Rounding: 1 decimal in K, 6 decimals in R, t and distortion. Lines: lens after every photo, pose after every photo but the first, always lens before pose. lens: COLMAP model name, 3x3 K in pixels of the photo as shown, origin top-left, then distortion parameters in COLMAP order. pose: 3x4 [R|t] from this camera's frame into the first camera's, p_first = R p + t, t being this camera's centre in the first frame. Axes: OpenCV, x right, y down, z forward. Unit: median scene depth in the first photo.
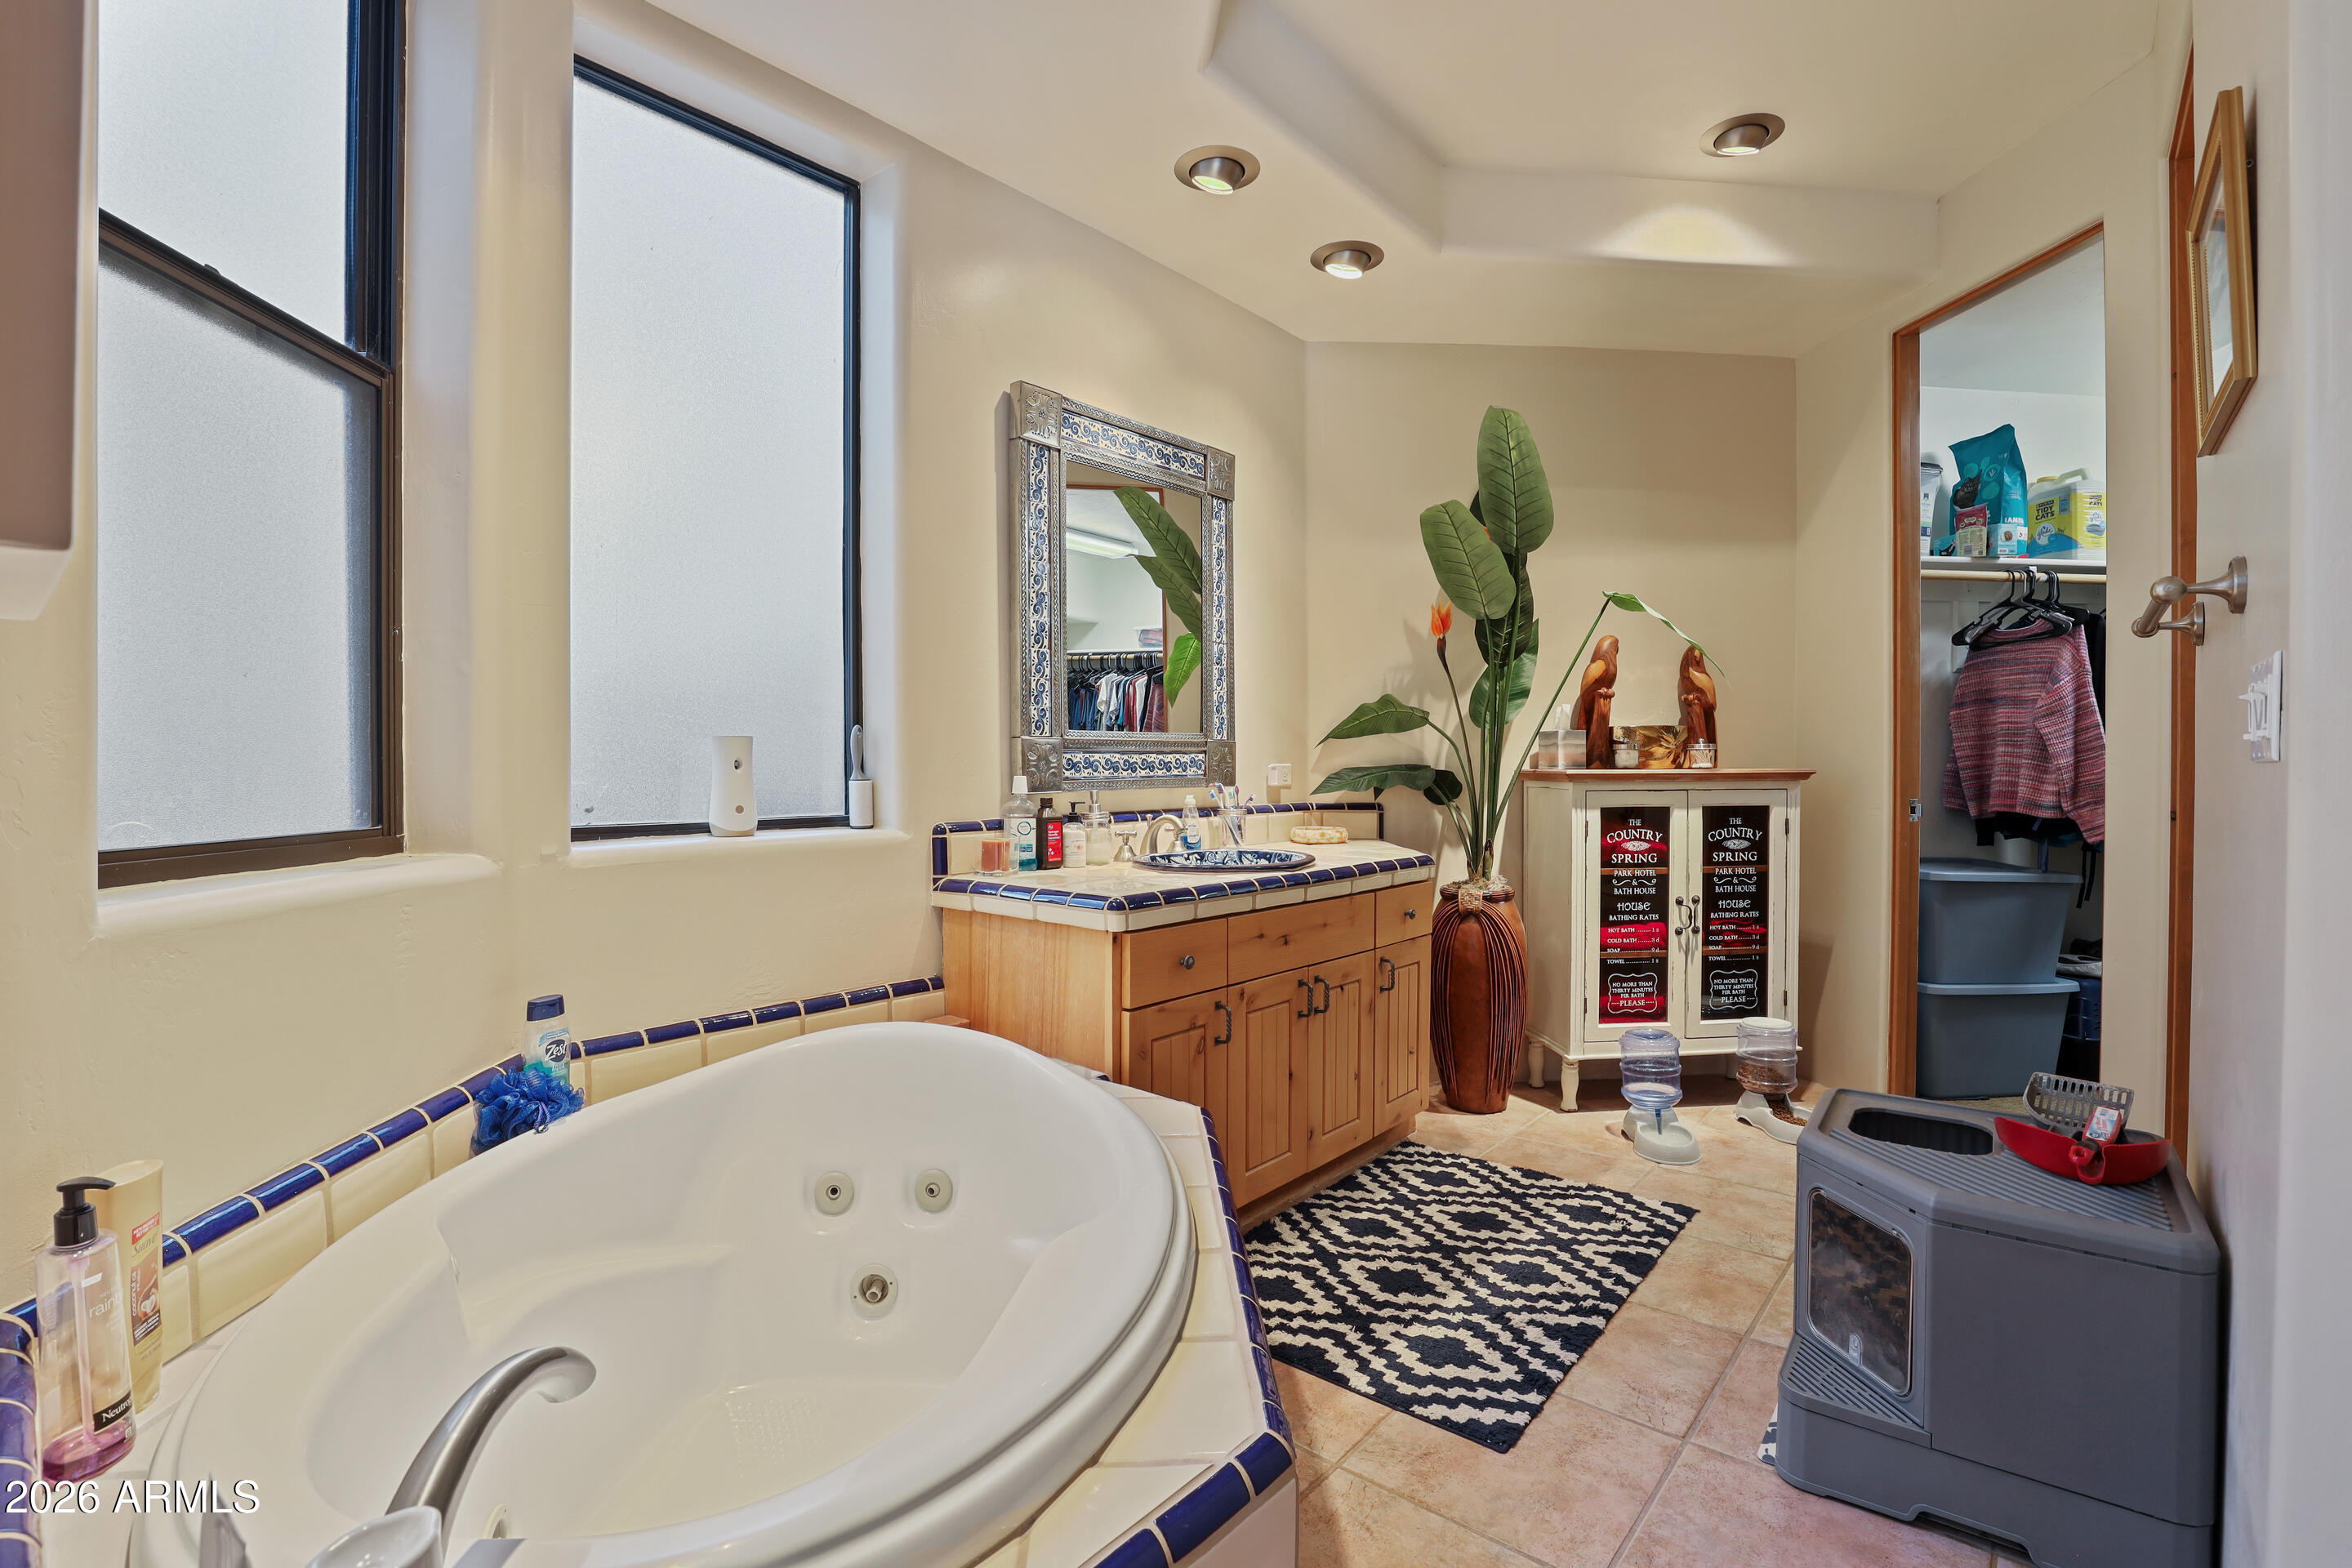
lens RADIAL K [[1087.8, 0, 1160.6], [0, 1087.8, 777.0], [0, 0, 1]] dist [-0.002878, -0.000081]
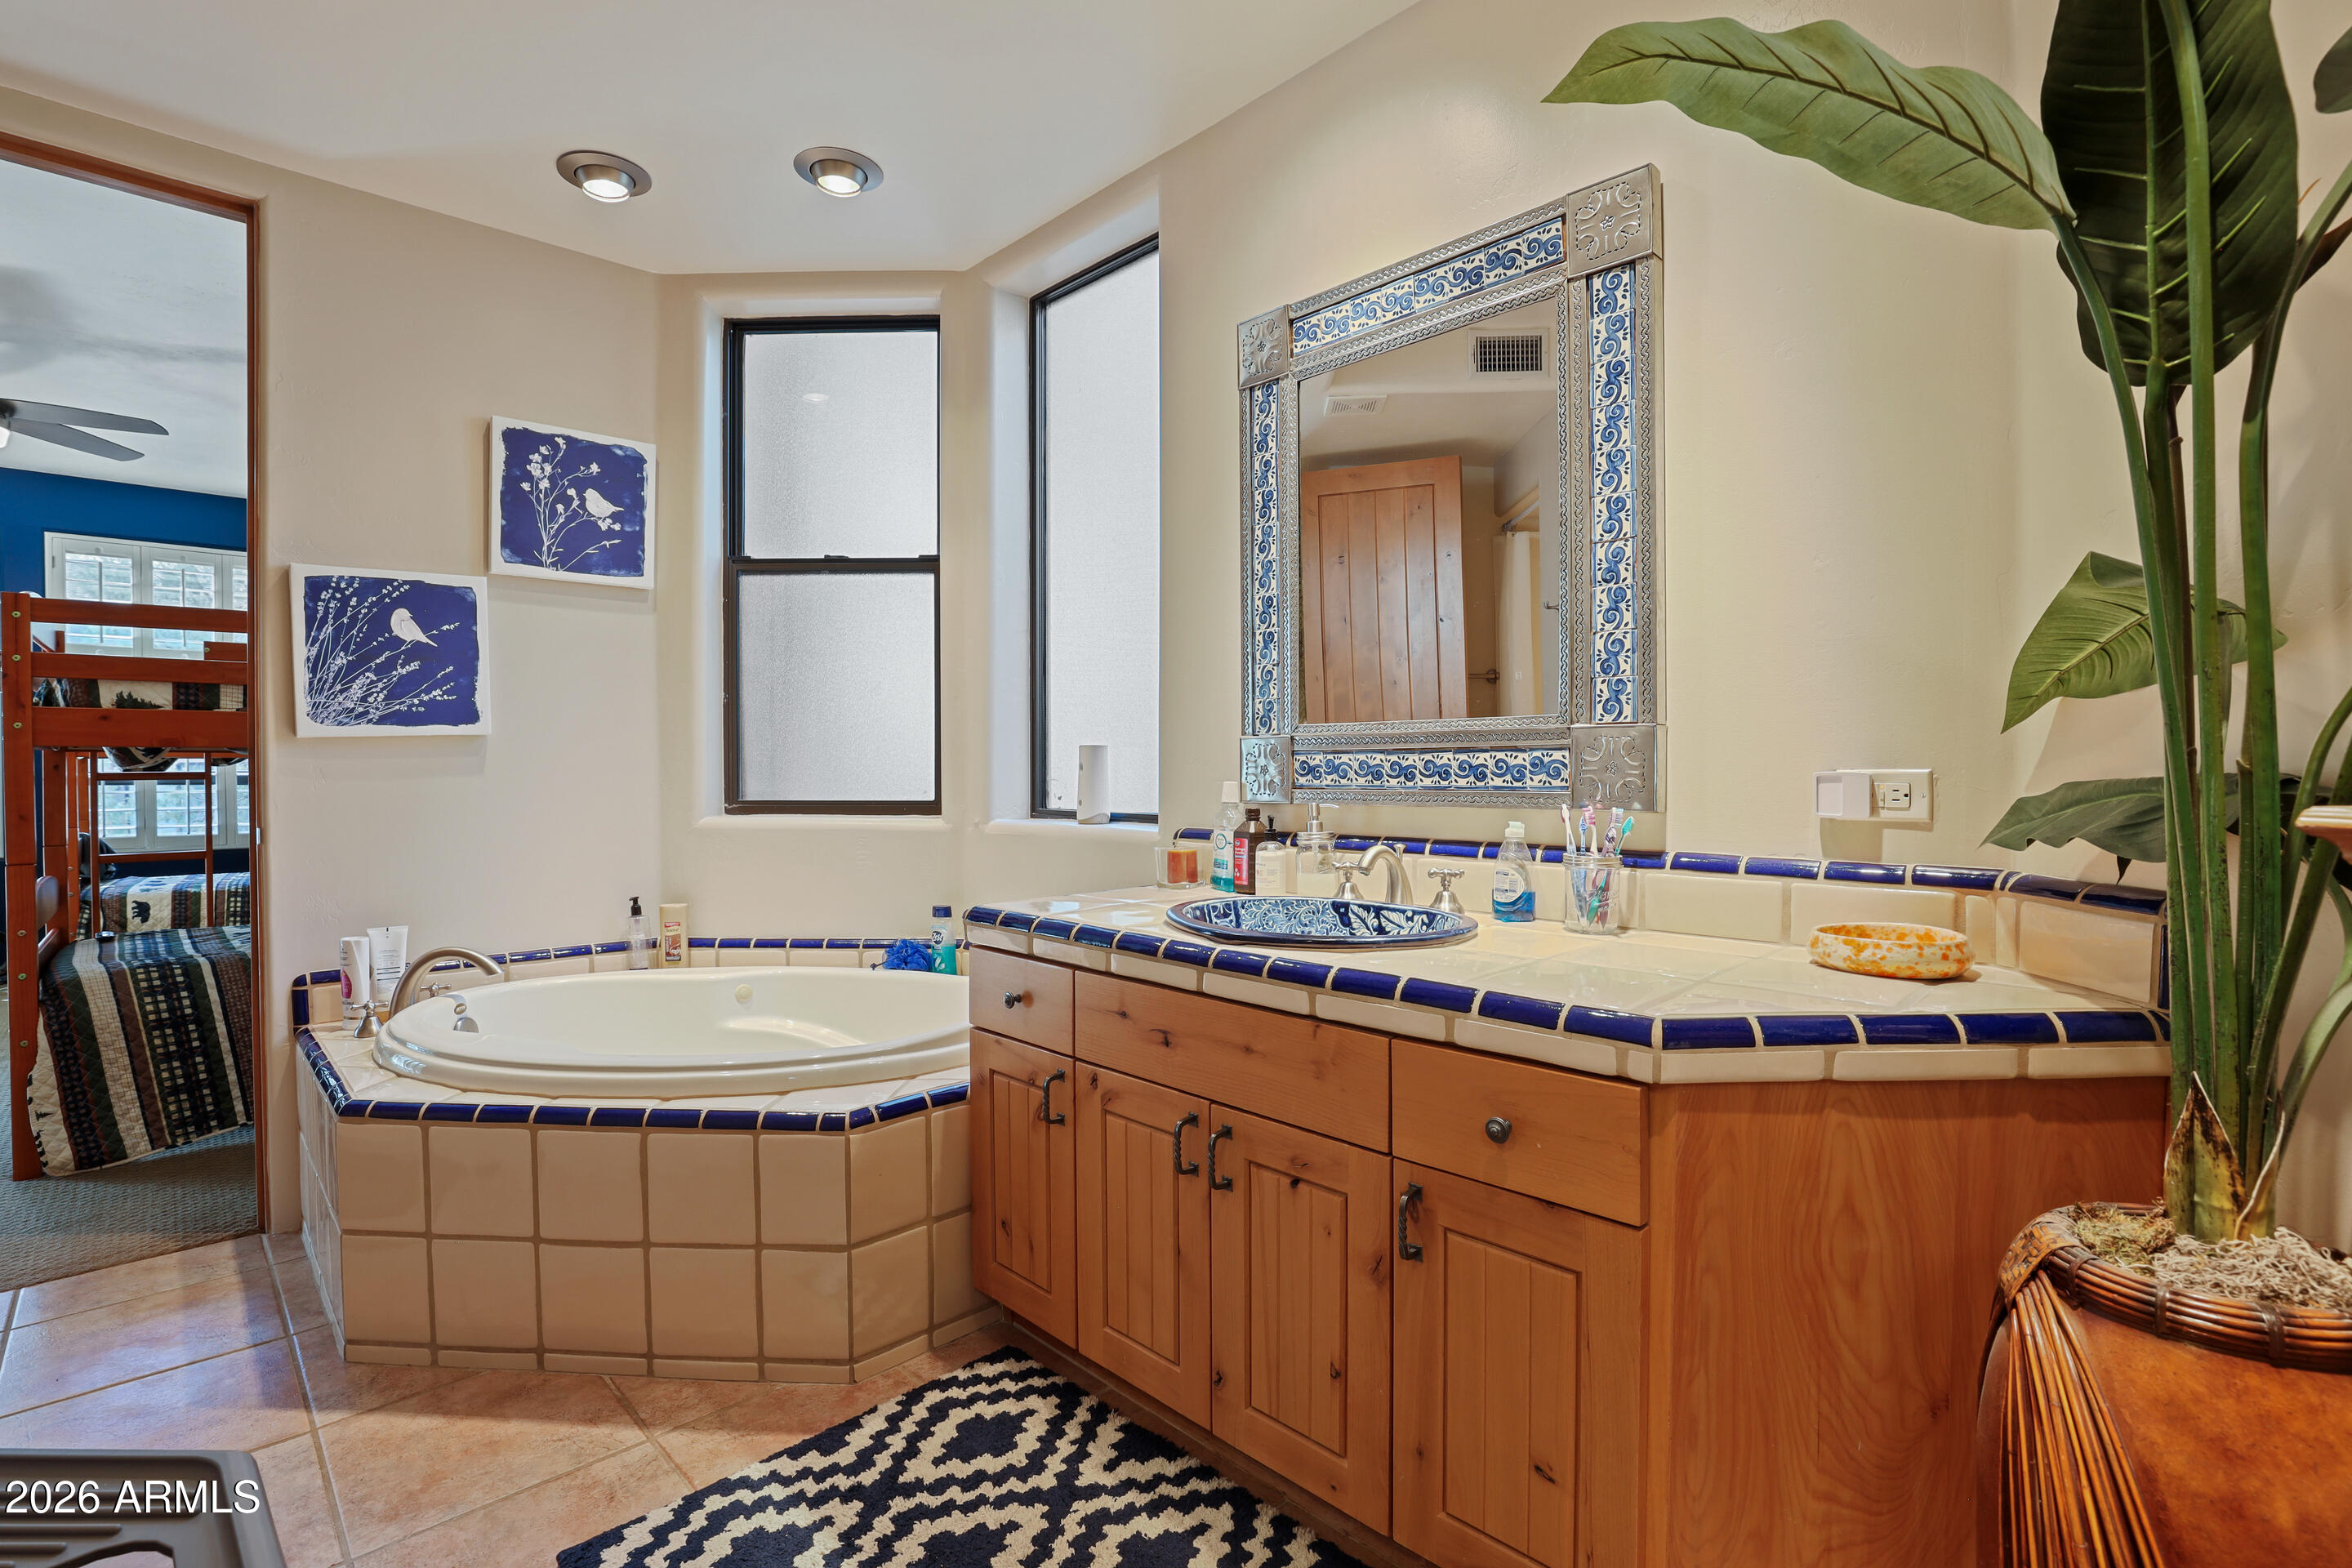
lens RADIAL K [[1087.8, 0, 1160.1], [0, 1087.8, 767.1], [0, 0, 1]] dist [-0.002878, -0.000081]
pose [[-0.091363, 0.015544, -0.995696, 0.705994], [0.000460, 0.999879, 0.015567, -0.024872], [0.995818, 0.000964, -0.091359, 0.966475]]
